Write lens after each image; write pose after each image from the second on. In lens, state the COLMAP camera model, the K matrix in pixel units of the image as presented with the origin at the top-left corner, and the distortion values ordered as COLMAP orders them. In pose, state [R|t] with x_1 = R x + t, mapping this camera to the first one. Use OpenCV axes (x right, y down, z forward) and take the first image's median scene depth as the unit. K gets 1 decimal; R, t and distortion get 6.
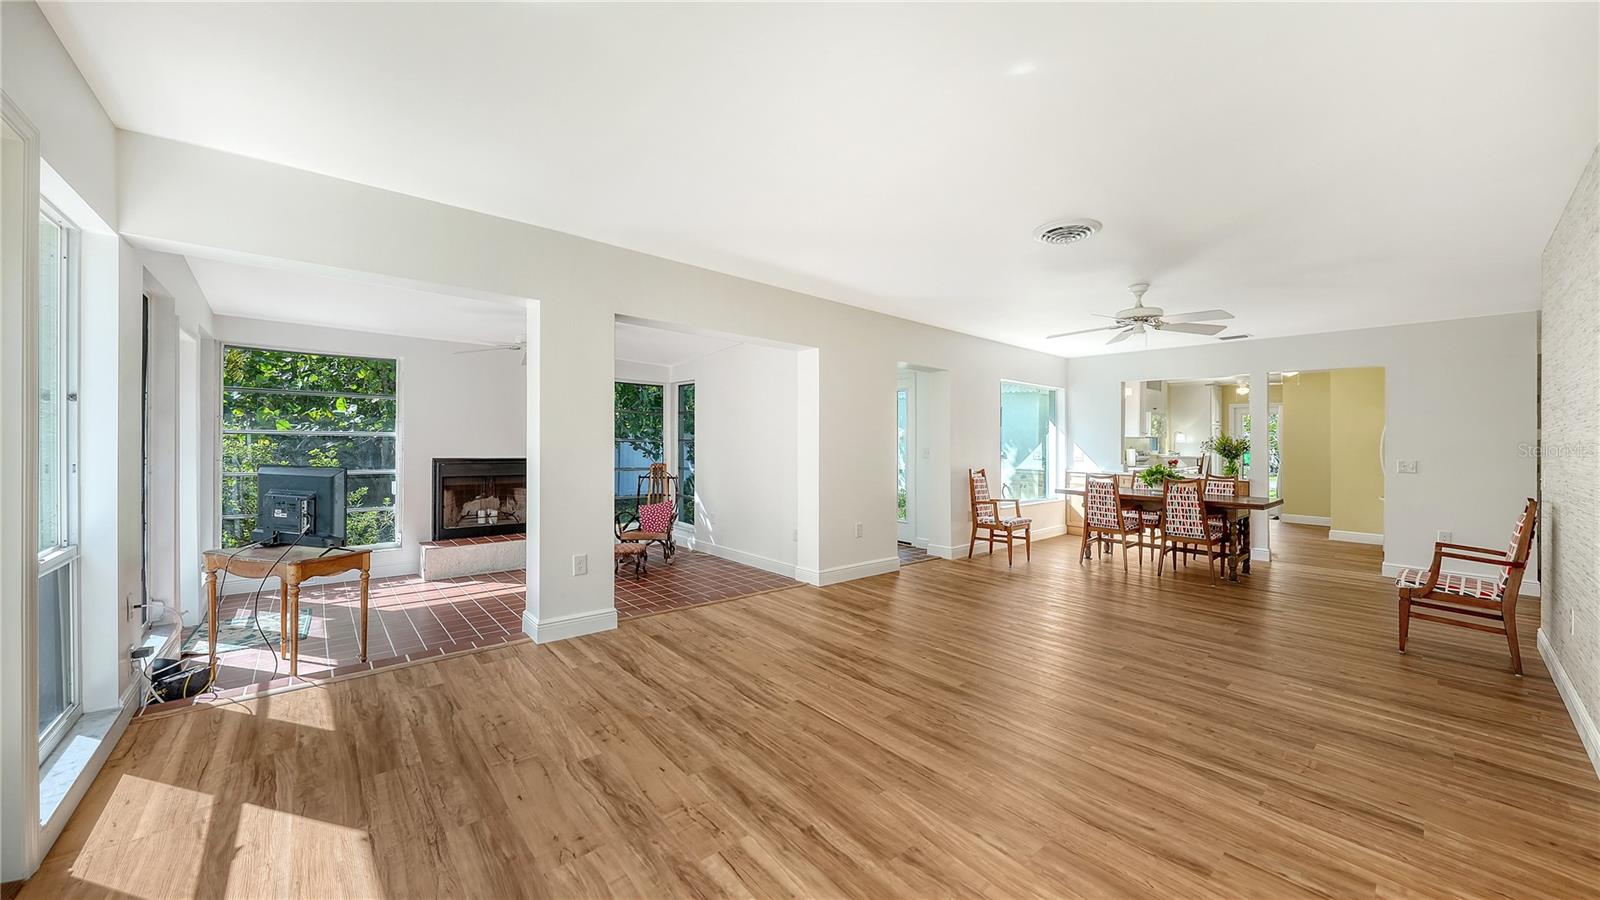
lens RADIAL K [[560.1, 0, 800.1], [0, 560.1, 442.0], [0, 0, 1]] dist [-0.000489, -0.000121]
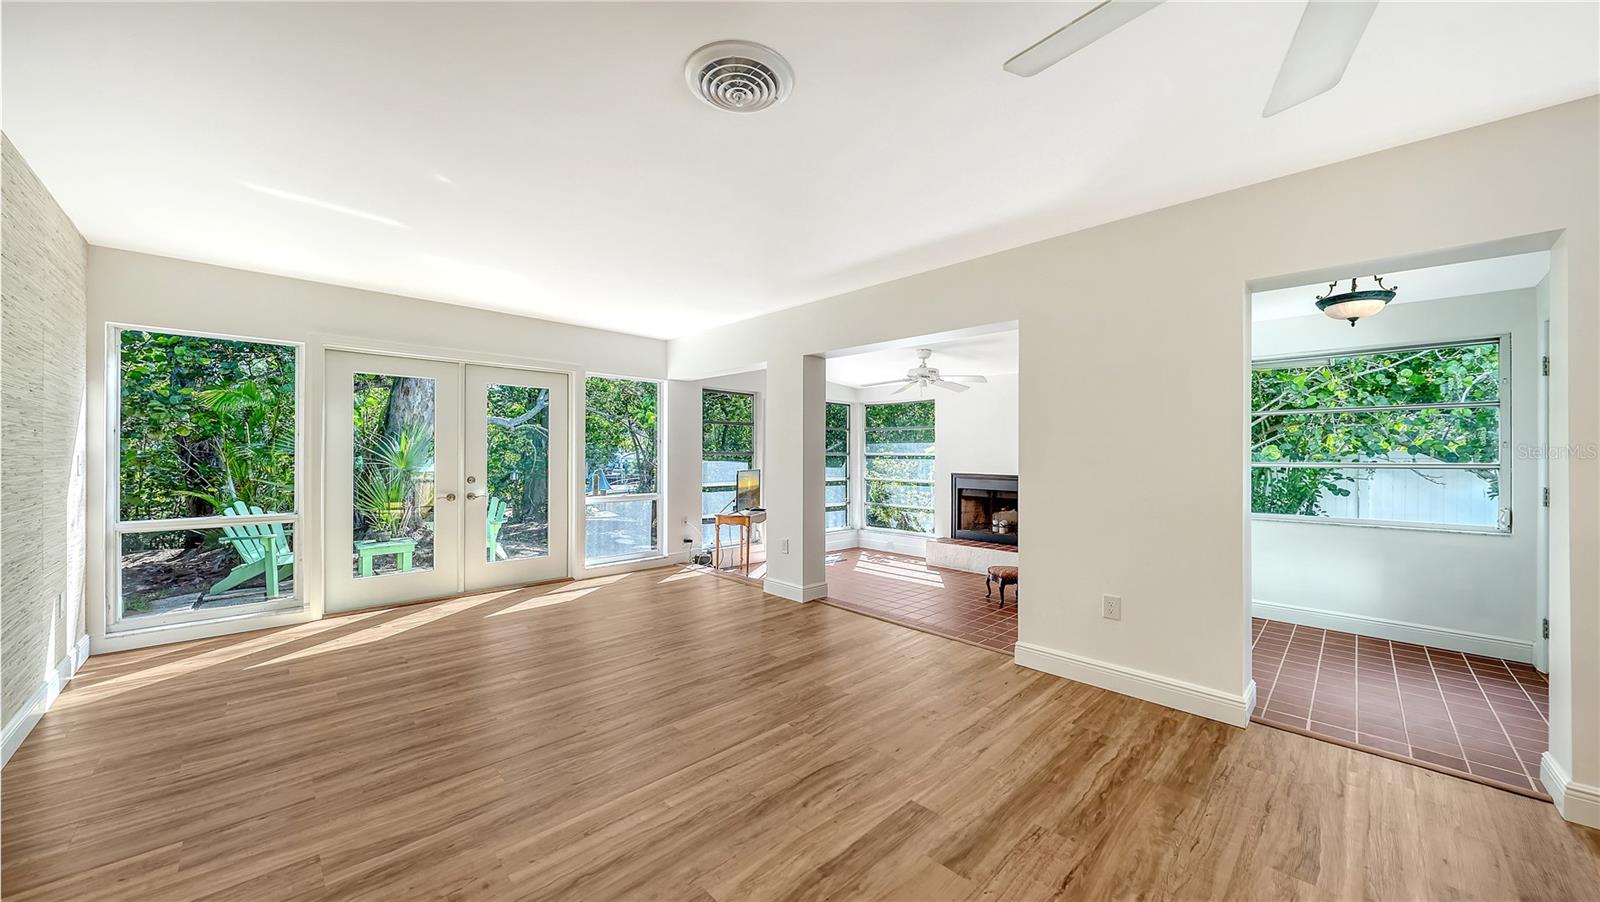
lens RADIAL K [[561.2, 0, 795.9], [0, 561.2, 456.6], [0, 0, 1]] dist [0.000508, -0.000045]
pose [[0.057659, -0.012109, -0.998263, 0.787365], [-0.010801, 0.999860, -0.012752, 0.015976], [0.998278, 0.011517, 0.057520, 0.762556]]
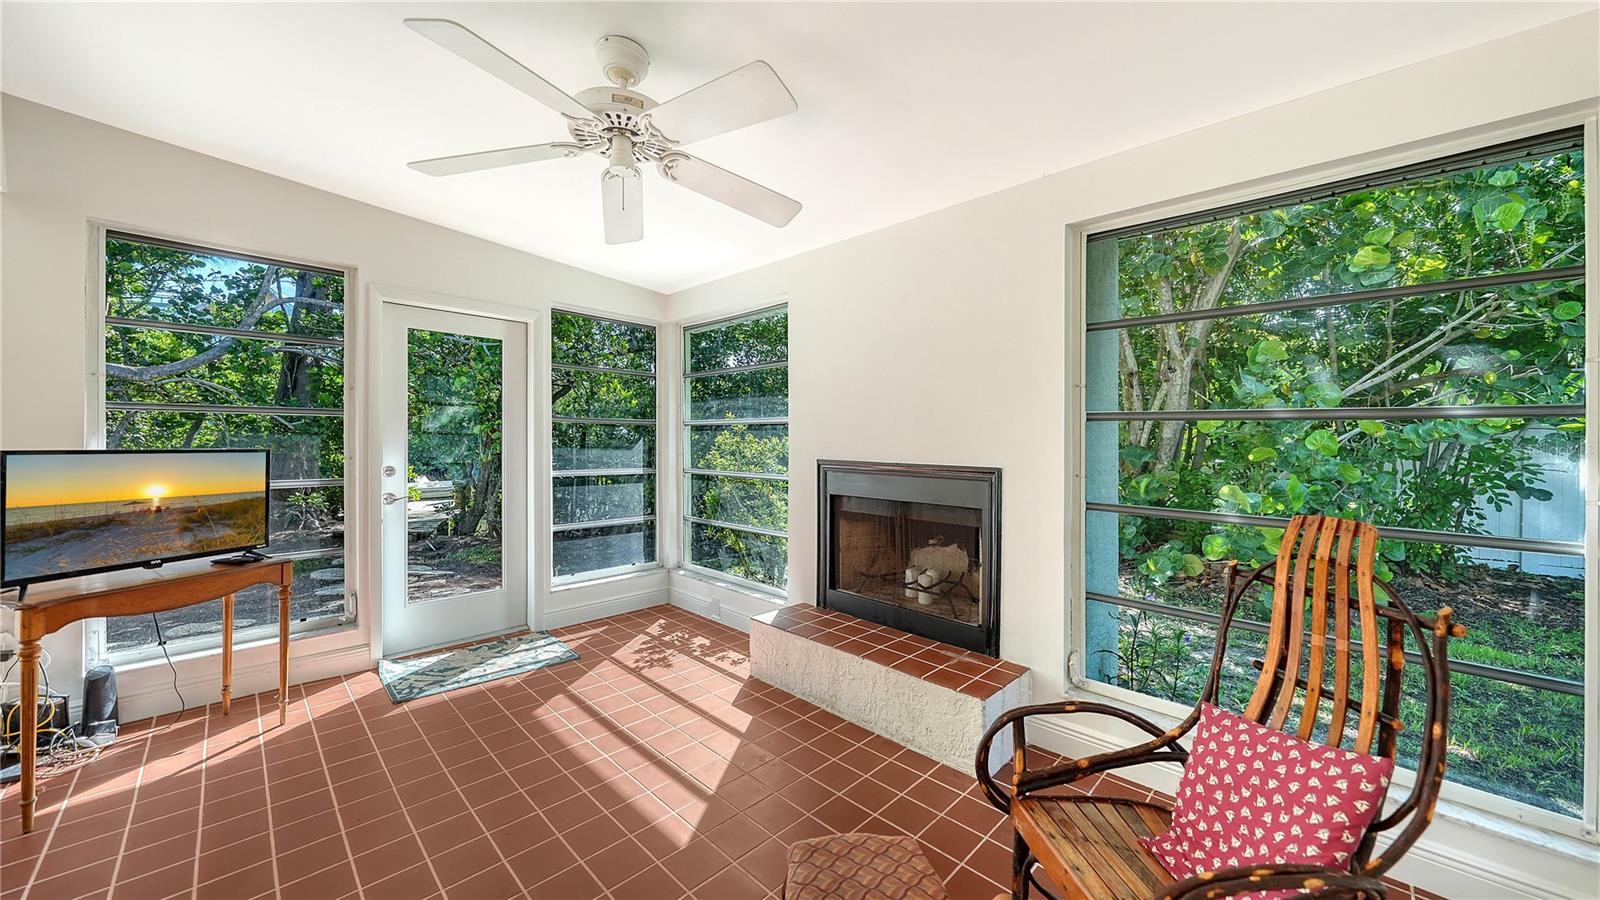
lens RADIAL K [[560.1, 0, 800.1], [0, 560.1, 442.0], [0, 0, 1]] dist [-0.000489, -0.000121]
pose [[0.081743, -0.013503, -0.996562, -0.127582], [-0.012734, 0.999812, -0.014592, 0.025764], [0.996572, 0.013883, 0.081556, 1.241666]]
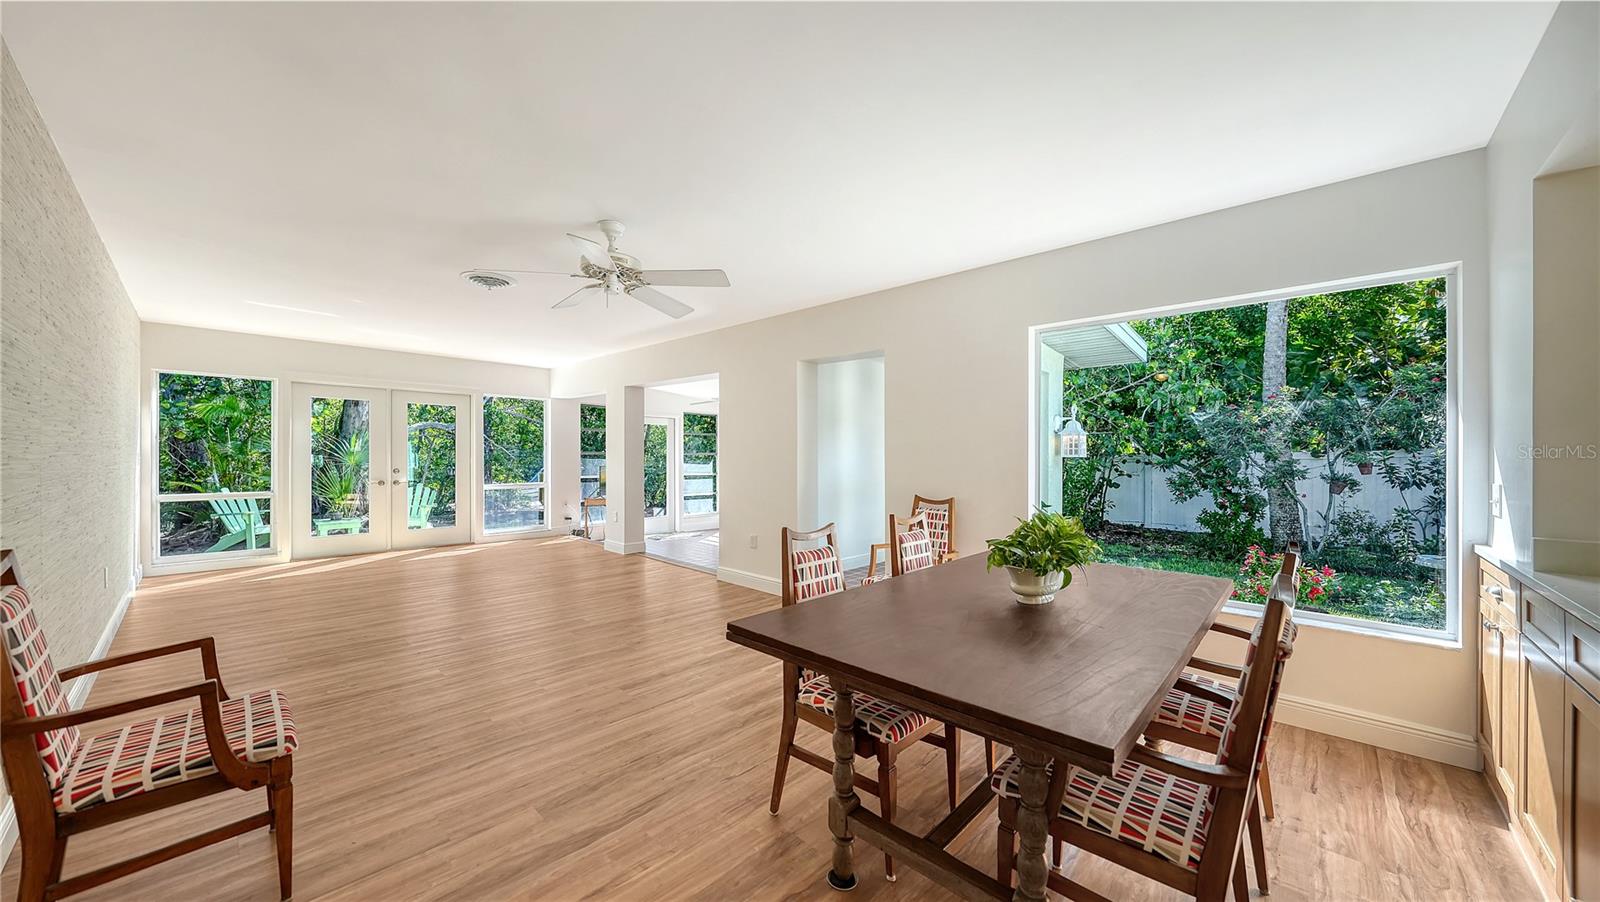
lens RADIAL K [[563.0, 0, 793.8], [0, 563.0, 455.8], [0, 0, 1]] dist [-0.001484, -0.000086]
pose [[0.092665, -0.013264, -0.995609, 1.339819], [-0.014200, 0.999792, -0.014641, 0.019431], [0.995596, 0.015495, 0.092458, 1.164736]]
